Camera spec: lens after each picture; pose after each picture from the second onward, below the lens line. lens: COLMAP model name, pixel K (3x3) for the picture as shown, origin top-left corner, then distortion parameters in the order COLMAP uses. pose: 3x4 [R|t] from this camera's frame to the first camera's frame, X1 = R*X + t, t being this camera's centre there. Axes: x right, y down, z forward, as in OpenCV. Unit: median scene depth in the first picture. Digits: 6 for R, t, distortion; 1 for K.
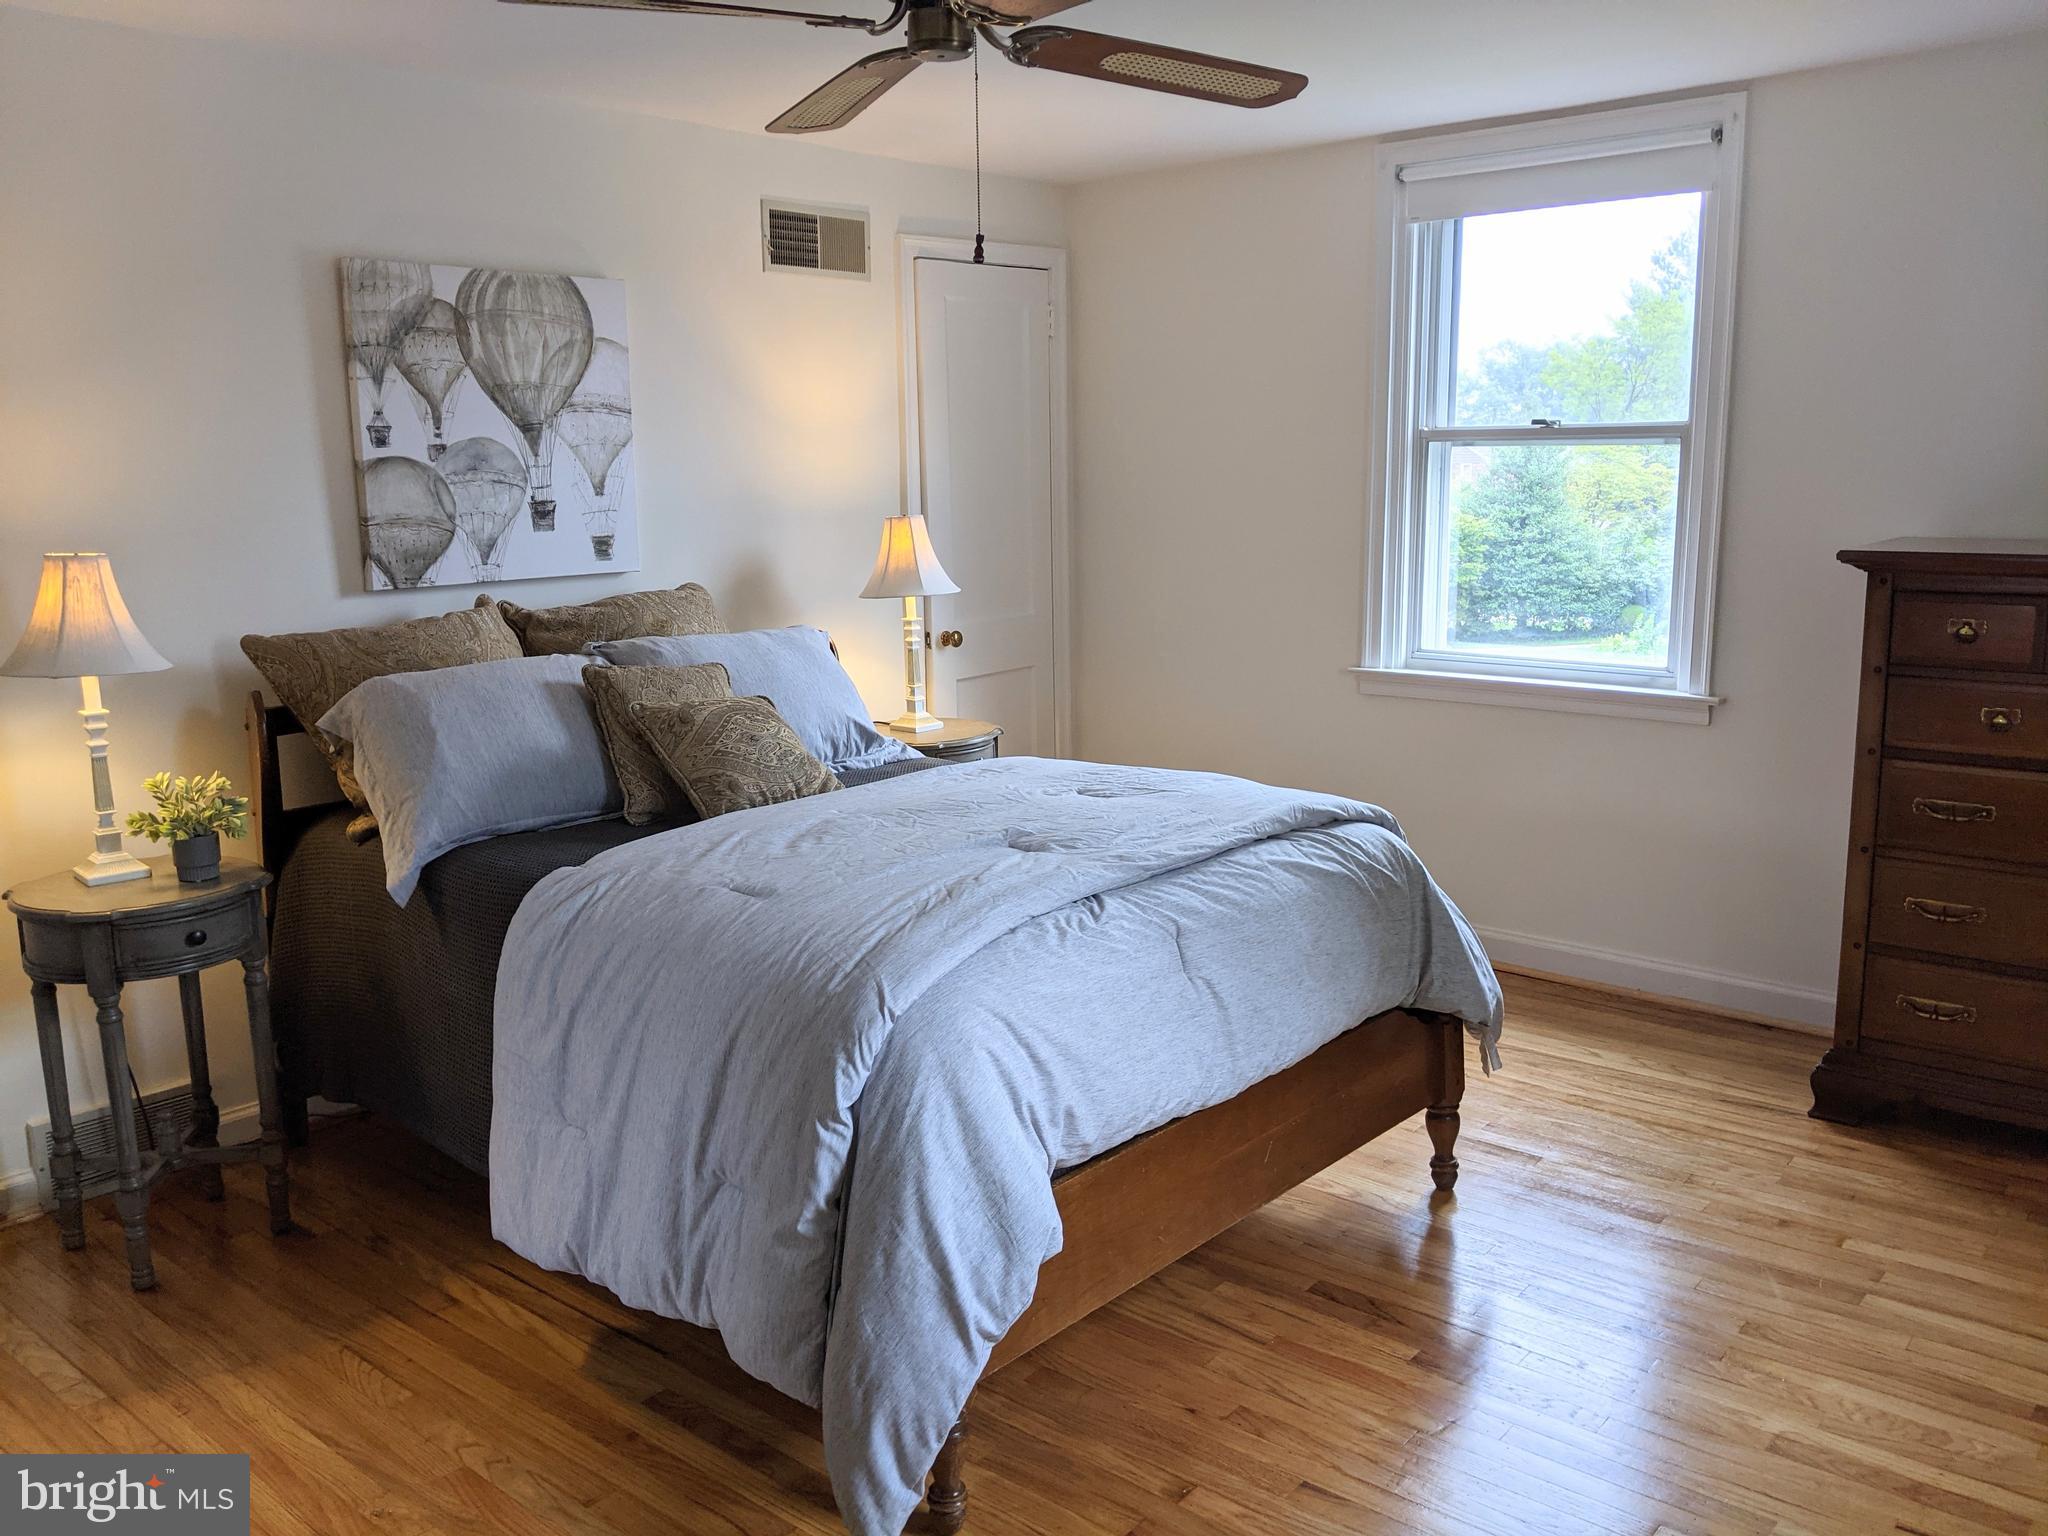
lens RADIAL K [[1643.3, 0, 1021.8], [0, 1643.3, 776.2], [0, 0, 1]] dist [0.077212, -0.049285]
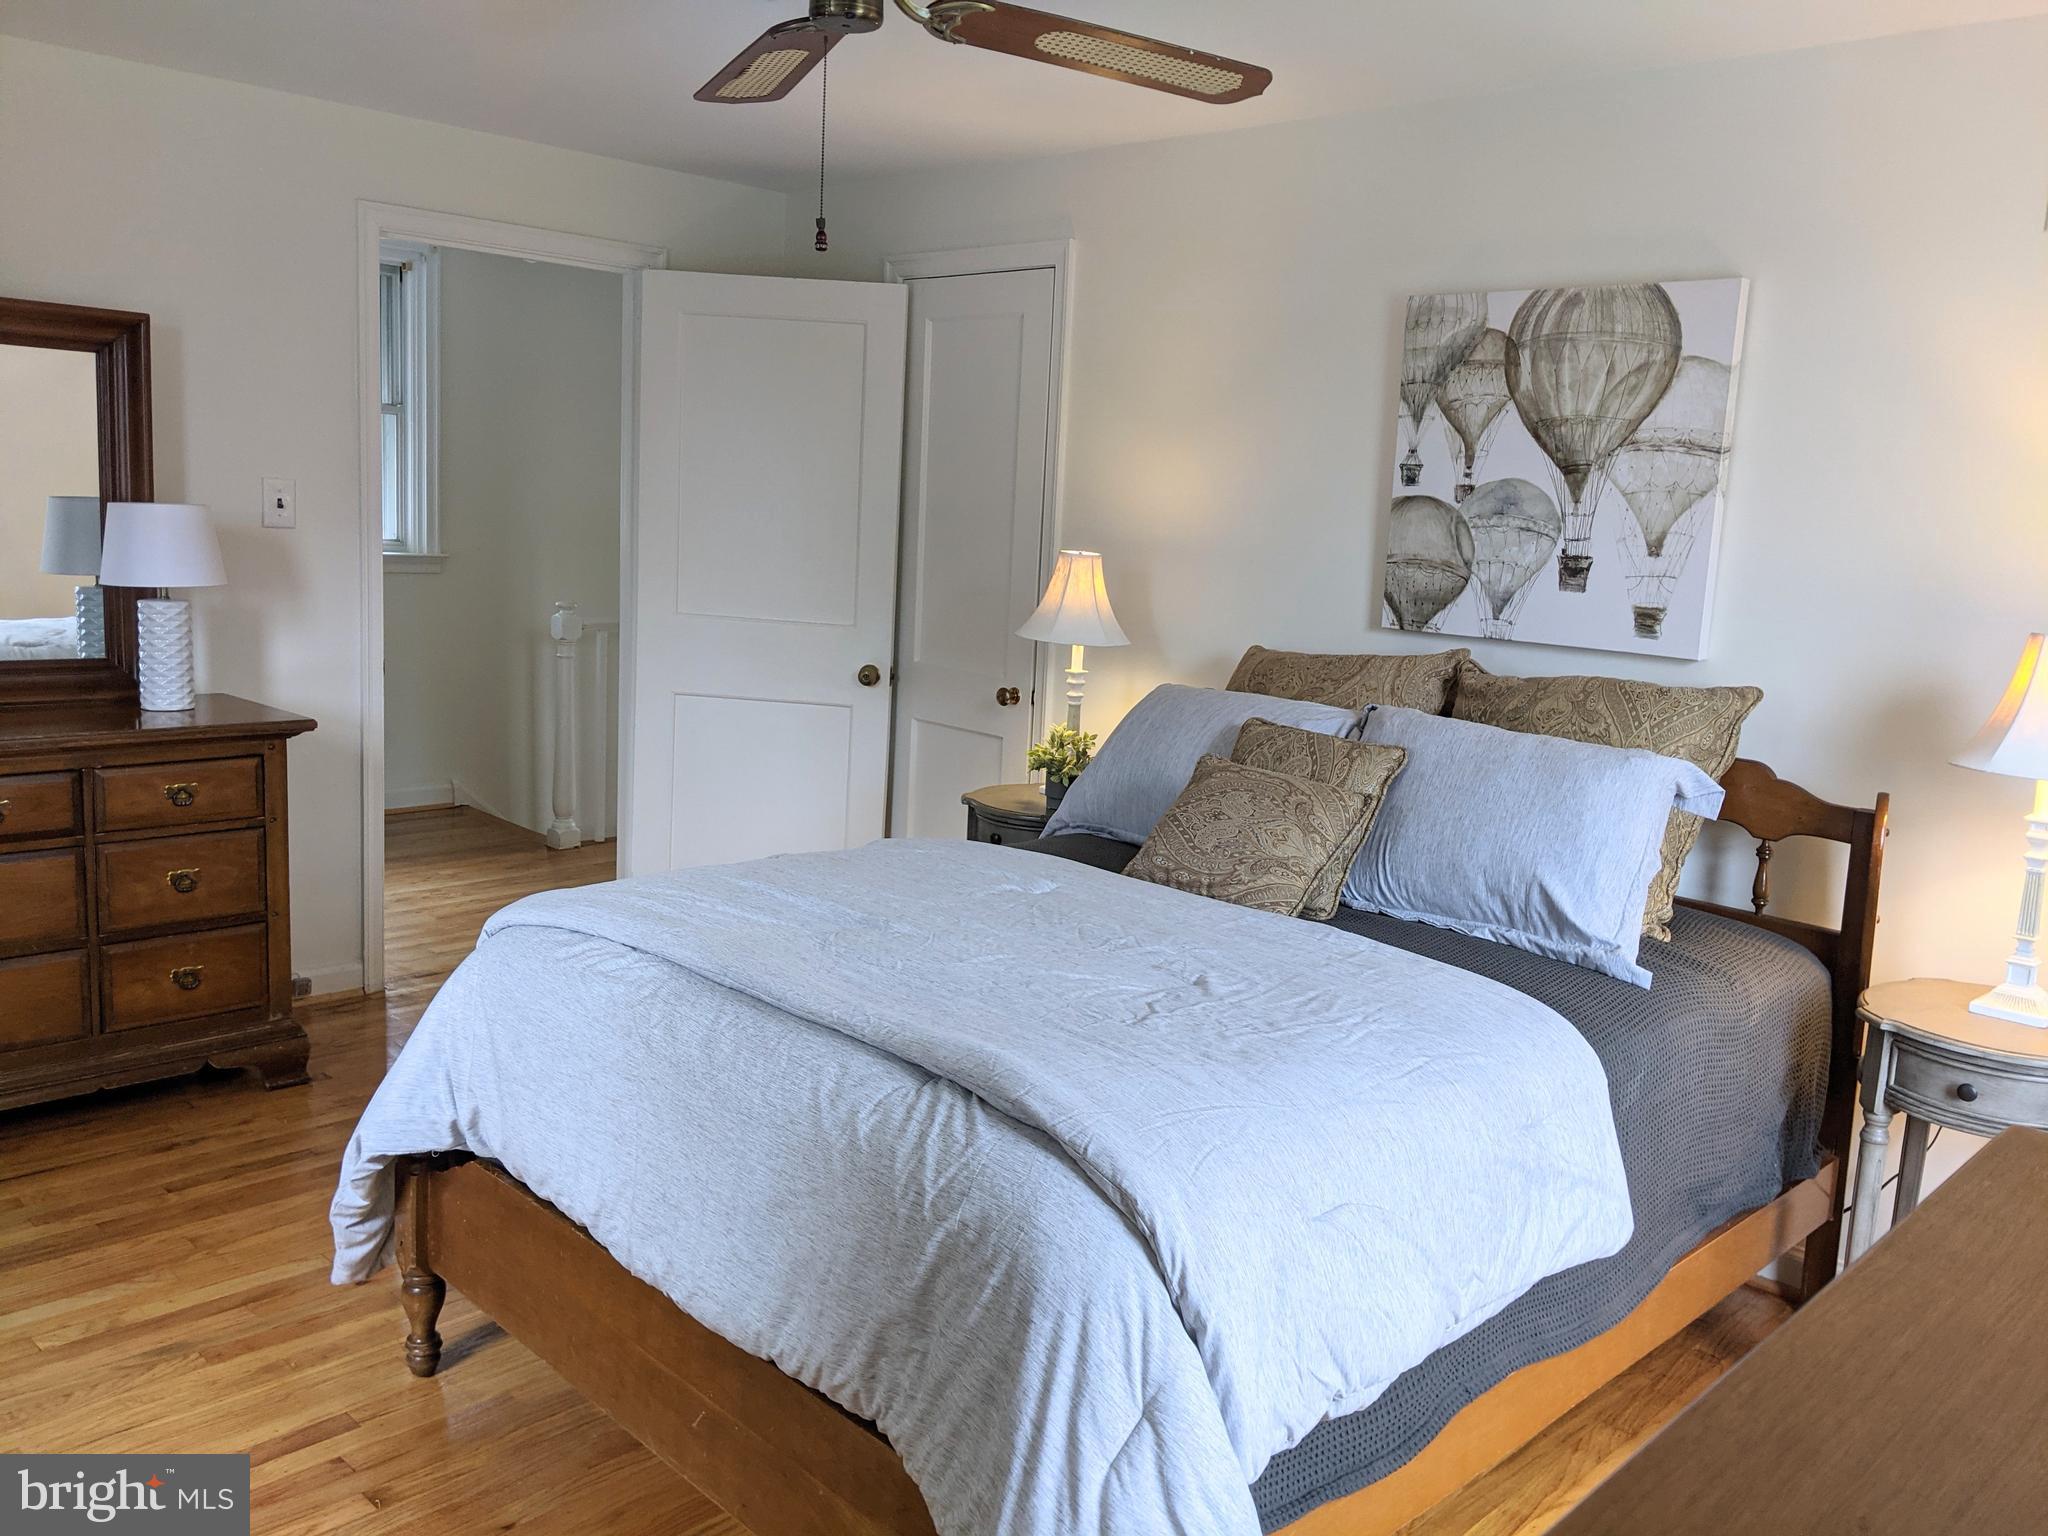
lens RADIAL K [[1643.3, 0, 1003.2], [0, 1643.3, 763.9], [0, 0, 1]] dist [0.077212, -0.049285]
pose [[-0.061977, 0.179149, -0.981868, 0.599548], [-0.242752, 0.951512, 0.188933, -0.161745], [0.968107, 0.250060, -0.015483, 0.795192]]
